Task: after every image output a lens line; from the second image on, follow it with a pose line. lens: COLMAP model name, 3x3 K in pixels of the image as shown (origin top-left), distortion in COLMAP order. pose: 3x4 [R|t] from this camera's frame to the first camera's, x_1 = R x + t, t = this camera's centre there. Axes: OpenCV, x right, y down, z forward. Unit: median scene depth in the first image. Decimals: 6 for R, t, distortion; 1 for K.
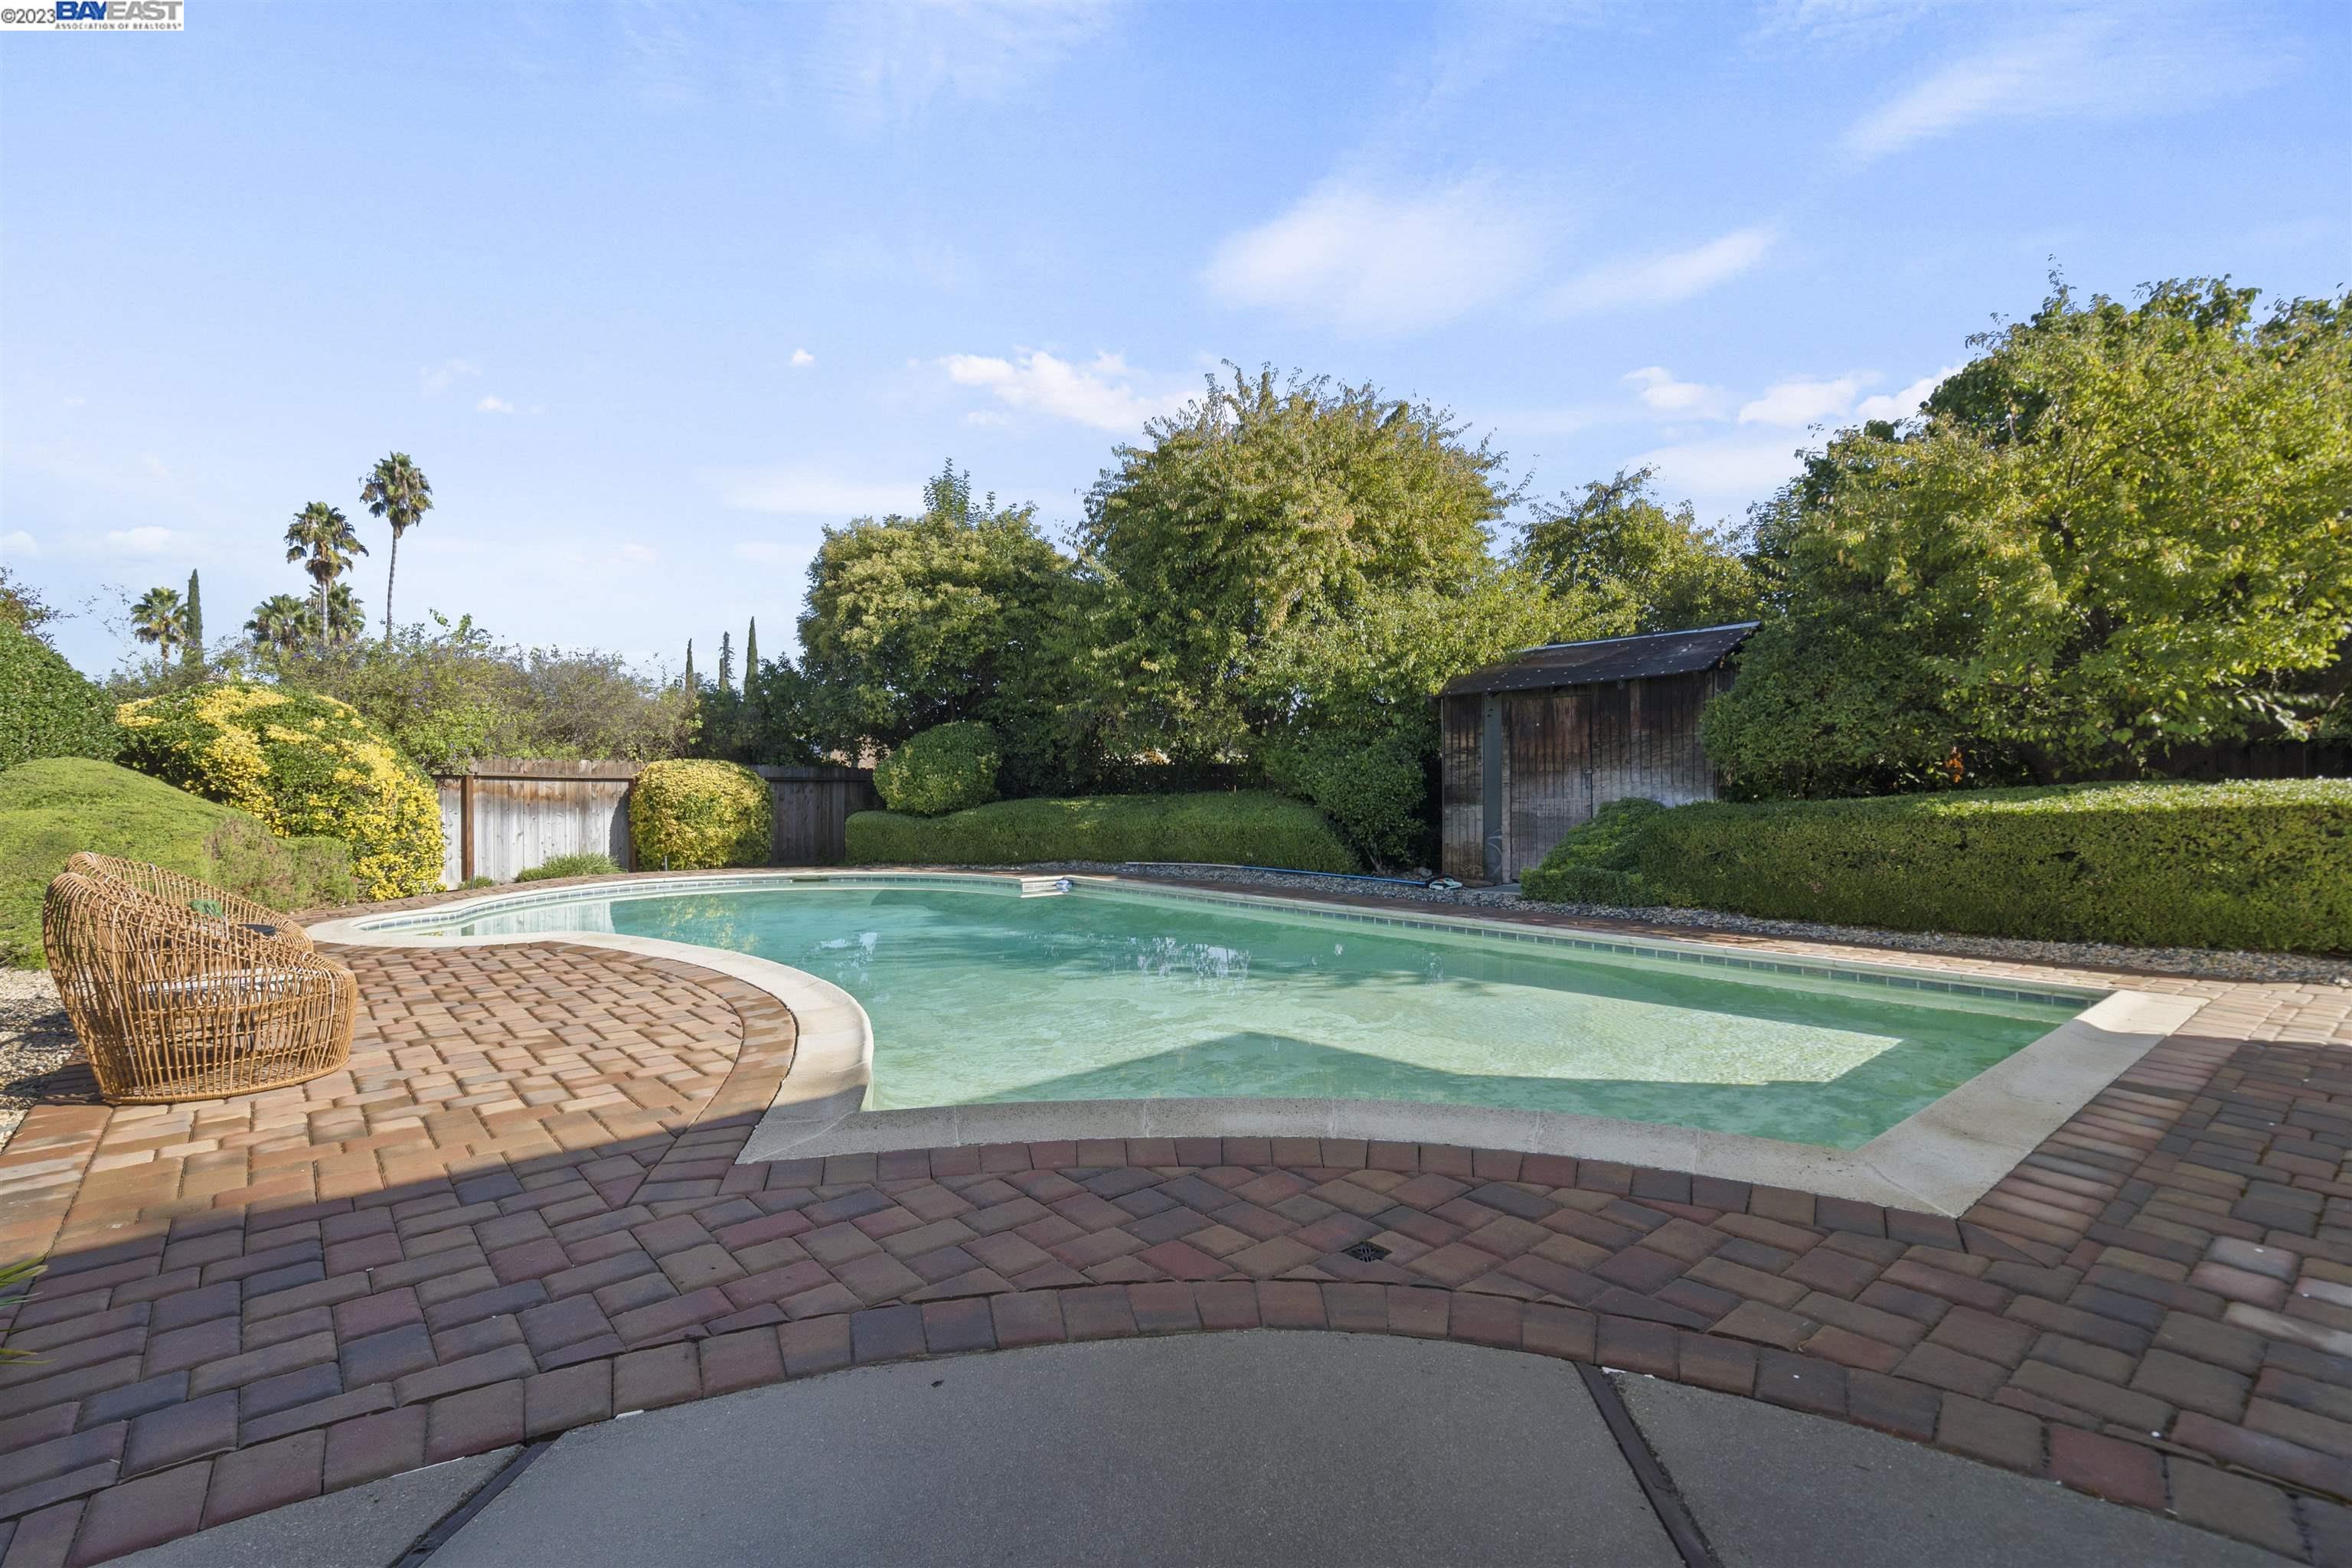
lens RADIAL K [[1100.4, 0, 1159.1], [0, 1100.4, 786.7], [0, 0, 1]] dist [0.000258, 0.000053]
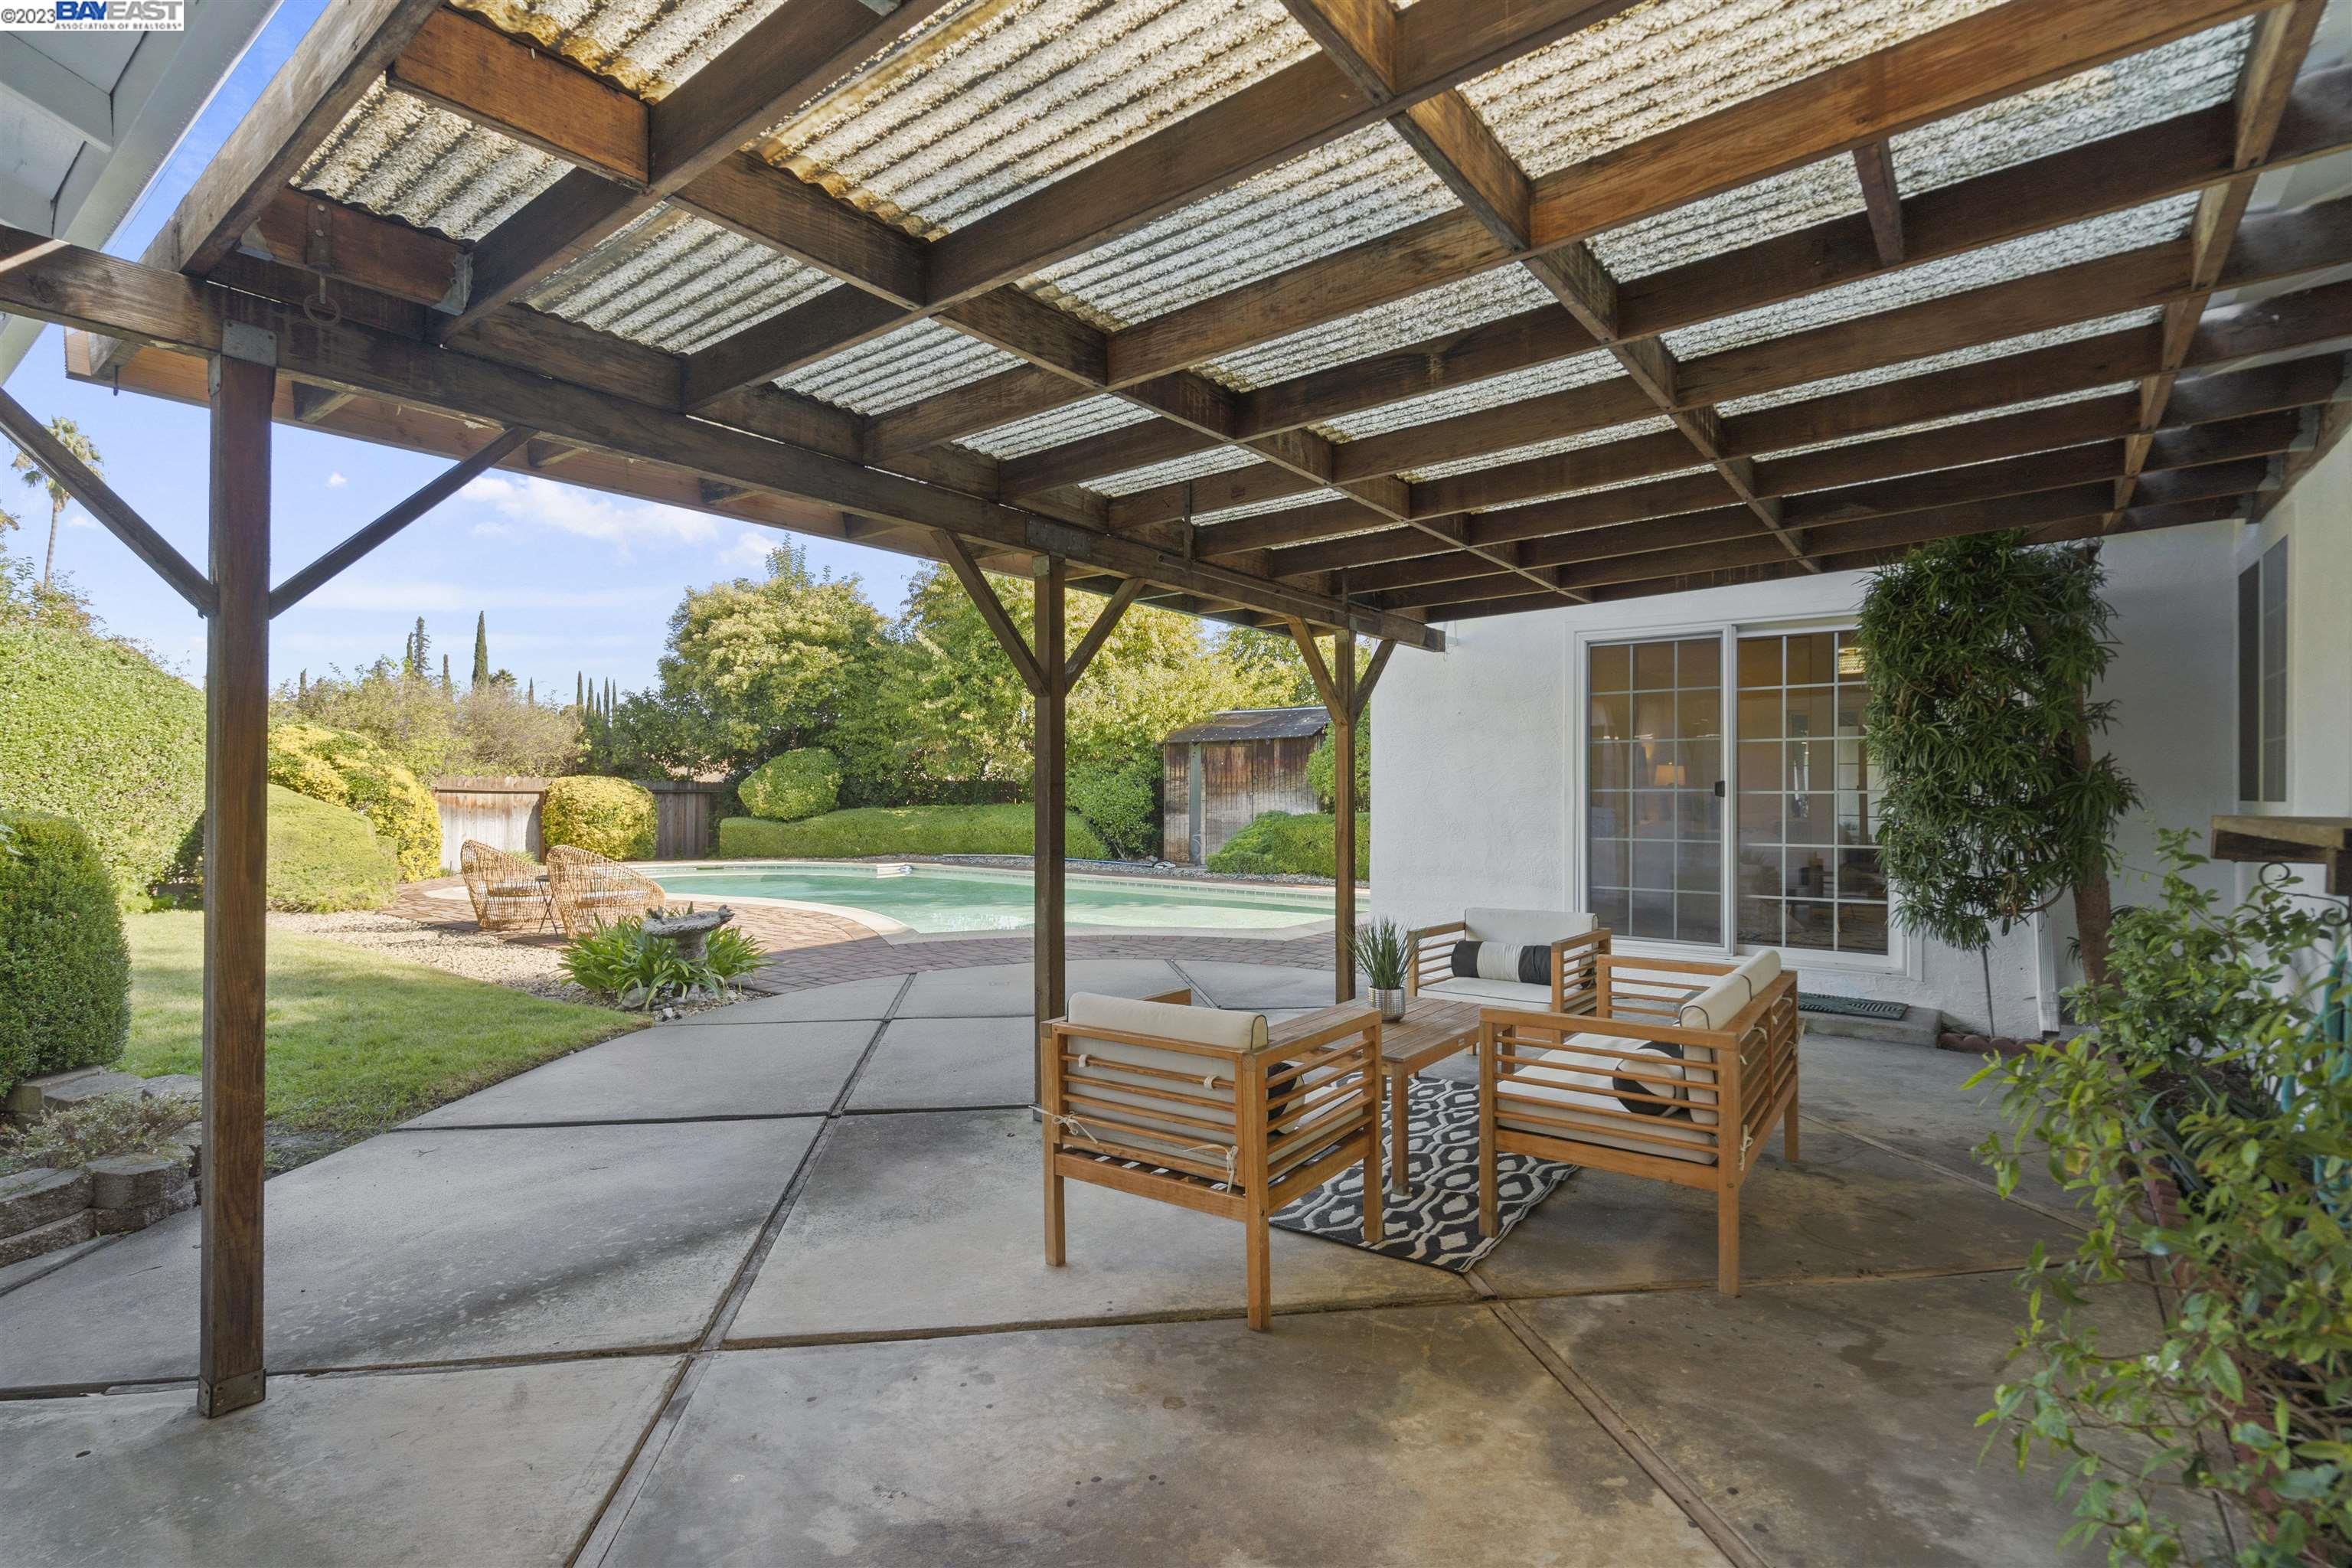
lens RADIAL K [[1100.4, 0, 1159.1], [0, 1100.4, 786.7], [0, 0, 1]] dist [0.000258, 0.000053]
pose [[0.974709, 0.007679, 0.223345, -0.073947], [-0.006592, 0.999963, -0.005609, -0.010544], [-0.223380, 0.003995, 0.974723, -0.398458]]
